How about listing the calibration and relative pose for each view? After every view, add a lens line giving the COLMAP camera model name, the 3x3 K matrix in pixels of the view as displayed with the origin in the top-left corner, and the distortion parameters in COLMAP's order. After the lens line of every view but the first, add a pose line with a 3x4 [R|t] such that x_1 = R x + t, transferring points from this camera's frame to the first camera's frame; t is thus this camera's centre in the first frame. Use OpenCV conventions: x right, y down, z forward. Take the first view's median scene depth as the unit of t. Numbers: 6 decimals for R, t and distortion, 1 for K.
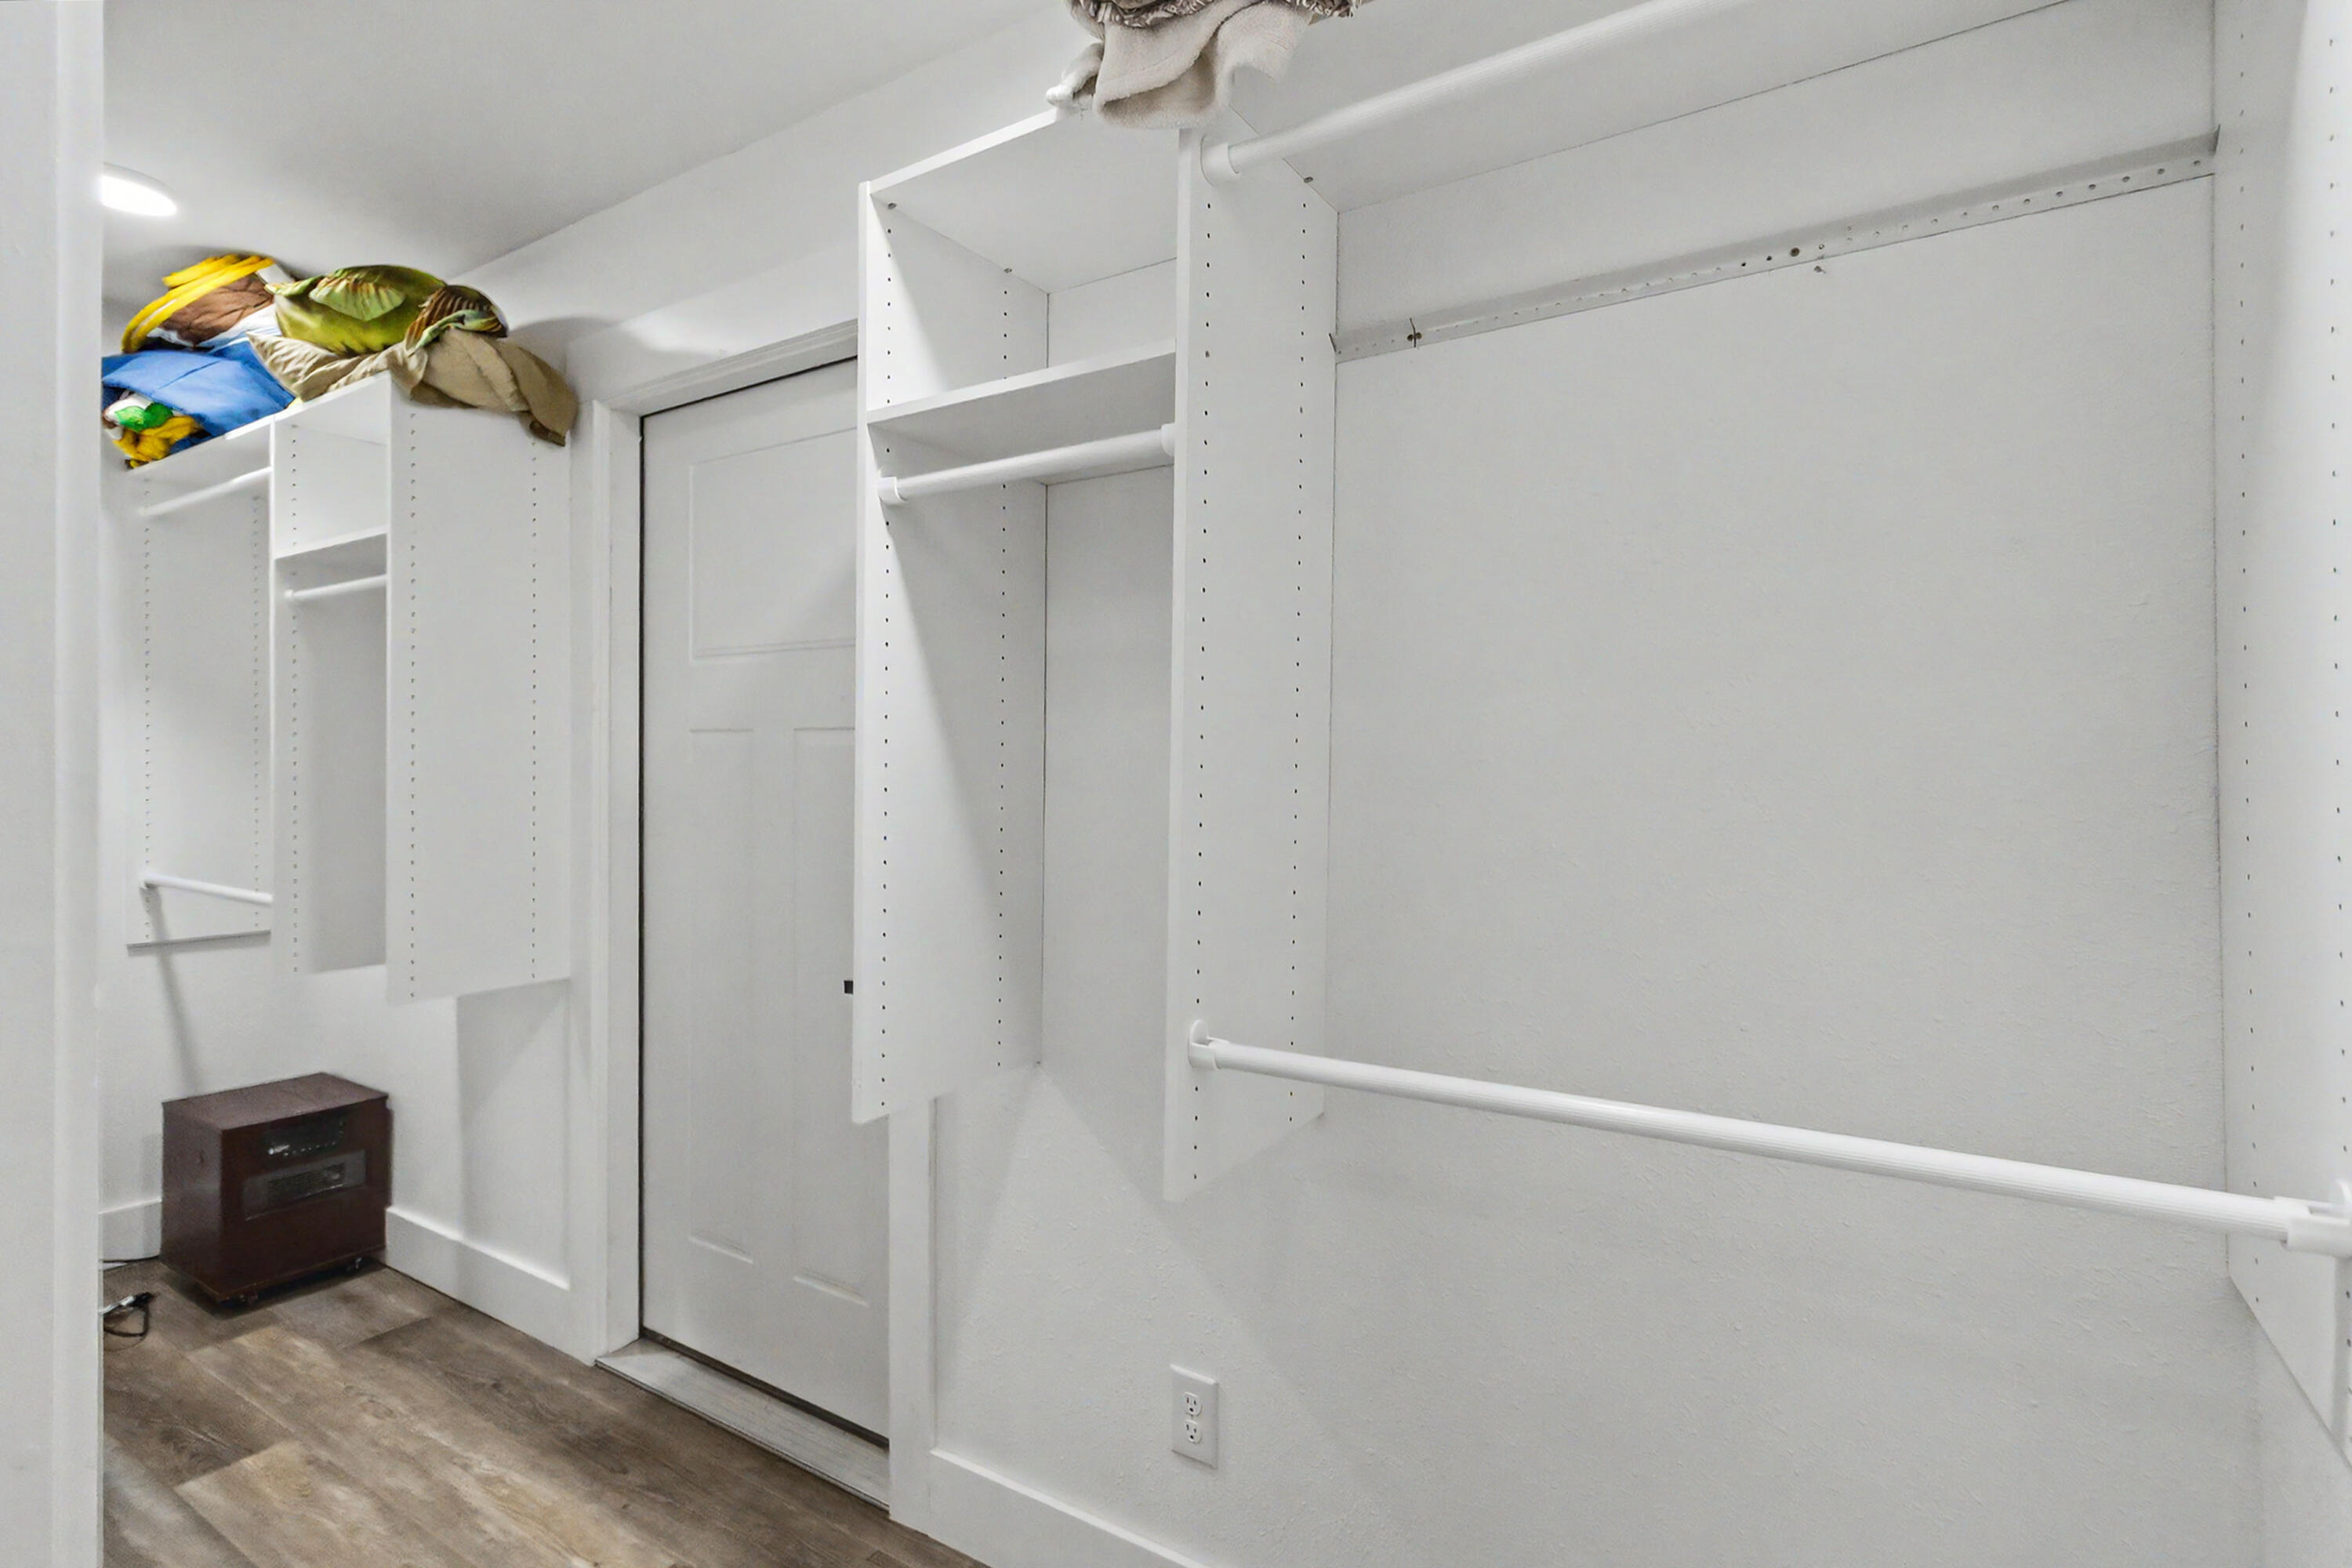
lens RADIAL K [[1083.6, 0, 1179.4], [0, 1083.6, 776.5], [0, 0, 1]] dist [0.010725, -0.000396]
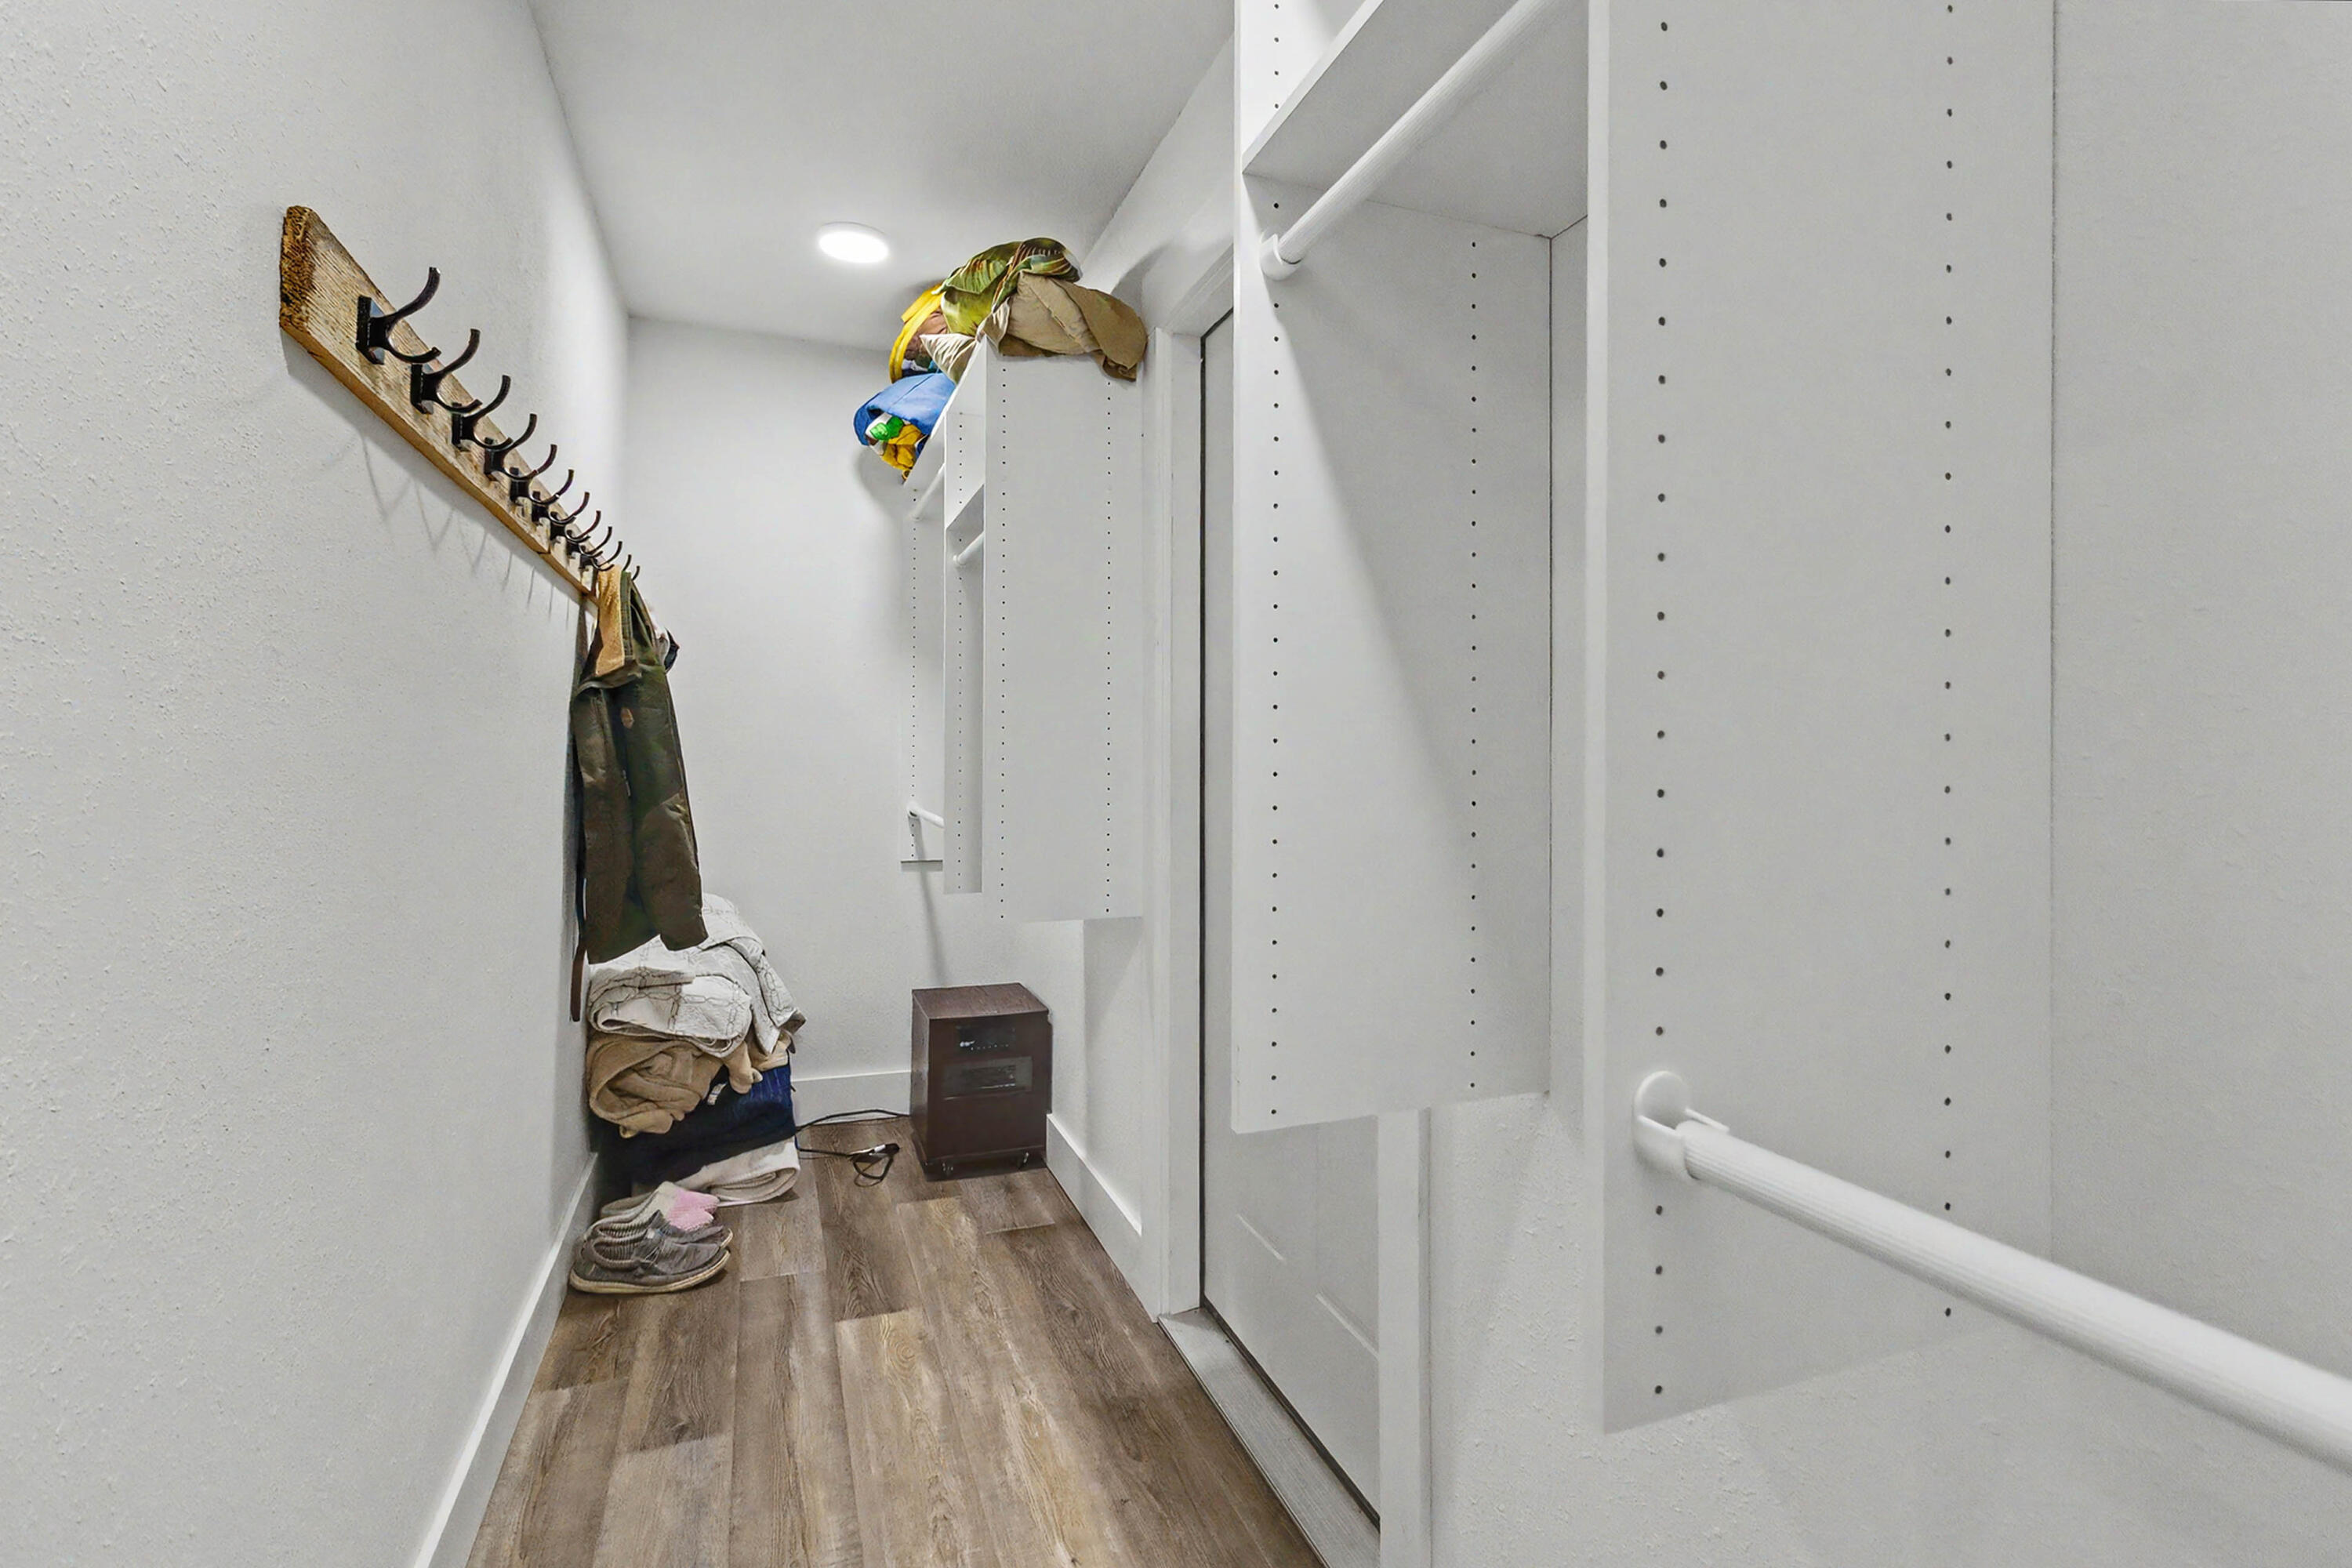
lens RADIAL K [[1083.6, 0, 1215.1], [0, 1083.6, 728.8], [0, 0, 1]] dist [0.010725, -0.000396]
pose [[0.812727, -0.008554, -0.582582, 0.075127], [-0.009768, 0.999552, -0.028303, 0.044775], [0.582563, 0.028693, 0.812279, 0.251192]]
